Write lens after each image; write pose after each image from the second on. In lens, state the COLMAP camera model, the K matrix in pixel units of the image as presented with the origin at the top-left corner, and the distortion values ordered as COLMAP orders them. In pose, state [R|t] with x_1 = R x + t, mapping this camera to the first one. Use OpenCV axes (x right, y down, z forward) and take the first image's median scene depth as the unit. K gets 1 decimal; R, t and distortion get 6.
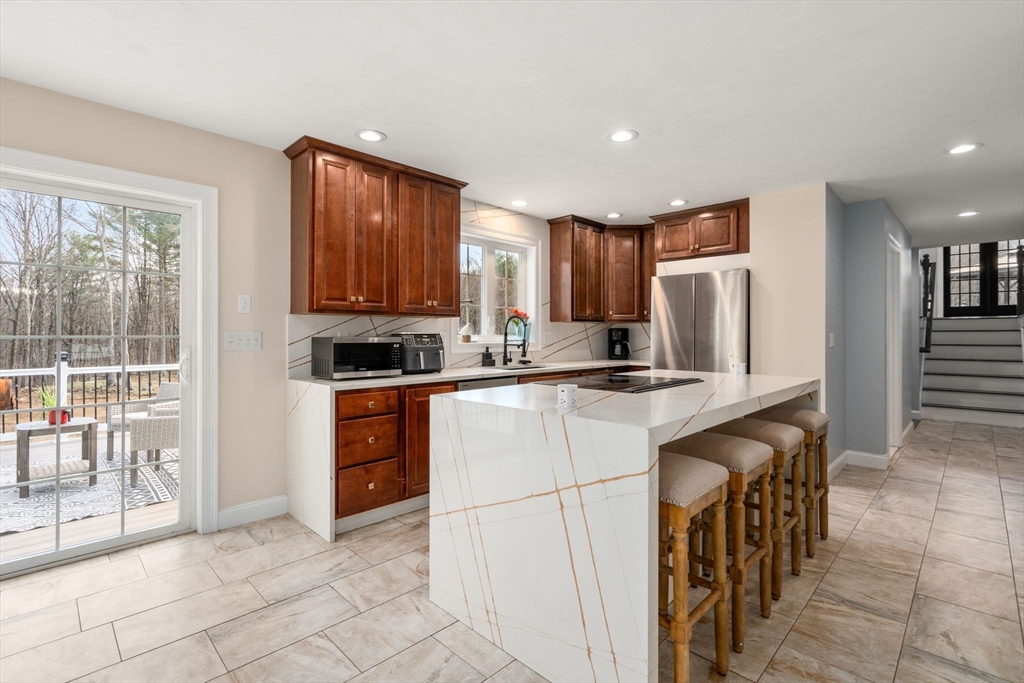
lens RADIAL K [[467.1, 0, 502.4], [0, 467.1, 335.0], [0, 0, 1]] dist [0.002323, -0.000089]
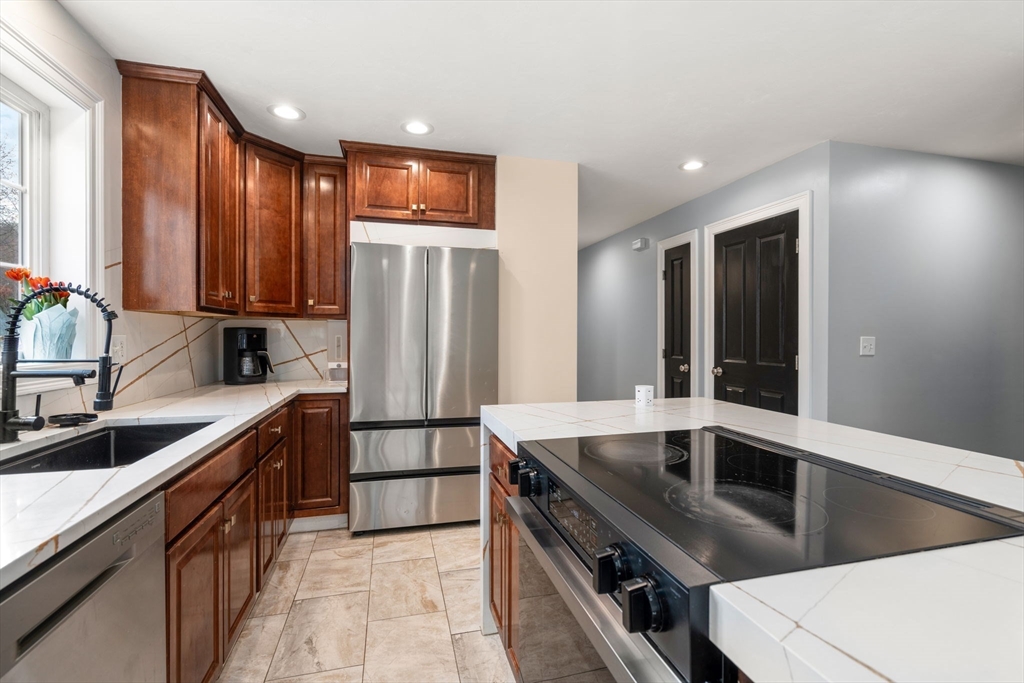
lens RADIAL K [[467.1, 0, 502.4], [0, 467.1, 335.0], [0, 0, 1]] dist [0.002323, -0.000089]
pose [[0.519377, 0.004398, 0.854534, -0.089322], [-0.003464, 0.999989, -0.003042, -0.006370], [-0.854538, -0.001380, 0.519386, 0.557095]]
